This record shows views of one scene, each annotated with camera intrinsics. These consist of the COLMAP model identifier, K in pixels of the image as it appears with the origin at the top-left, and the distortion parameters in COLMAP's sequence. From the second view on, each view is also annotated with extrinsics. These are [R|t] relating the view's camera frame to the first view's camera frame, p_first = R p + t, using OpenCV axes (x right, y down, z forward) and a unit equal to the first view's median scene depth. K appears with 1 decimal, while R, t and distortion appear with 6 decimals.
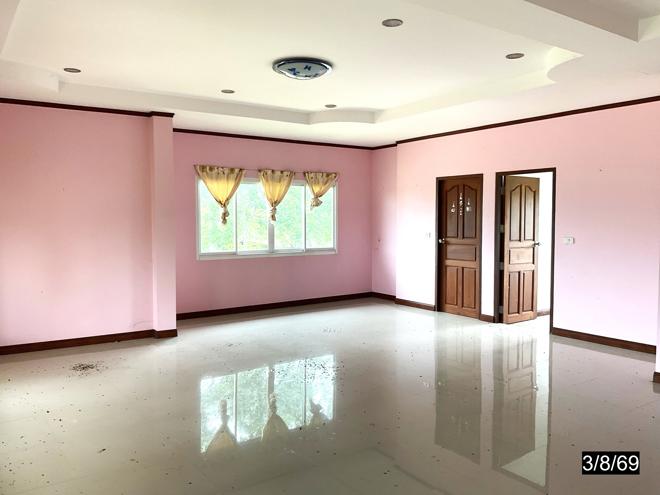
lens RADIAL K [[554.5, 0, 330.0], [0, 554.5, 246.8], [0, 0, 1]] dist [0.068330, 0.002234]
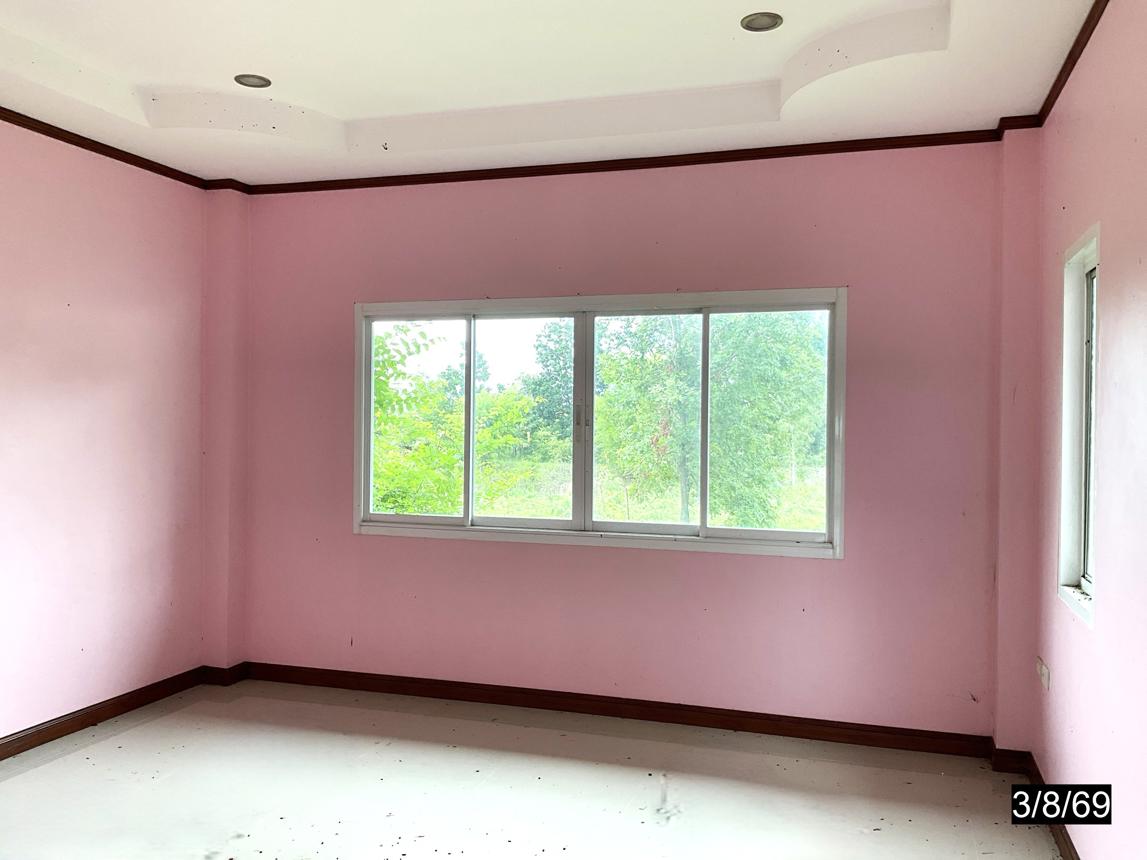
lens RADIAL K [[963.7, 0, 573.4], [0, 963.7, 428.7], [0, 0, 1]] dist [0.068330, 0.002234]
pose [[0.603449, 0.015906, -0.797243, 0.360161], [-0.065359, 0.997424, -0.029572, -0.033316], [0.794719, 0.069952, 0.602933, 0.630899]]
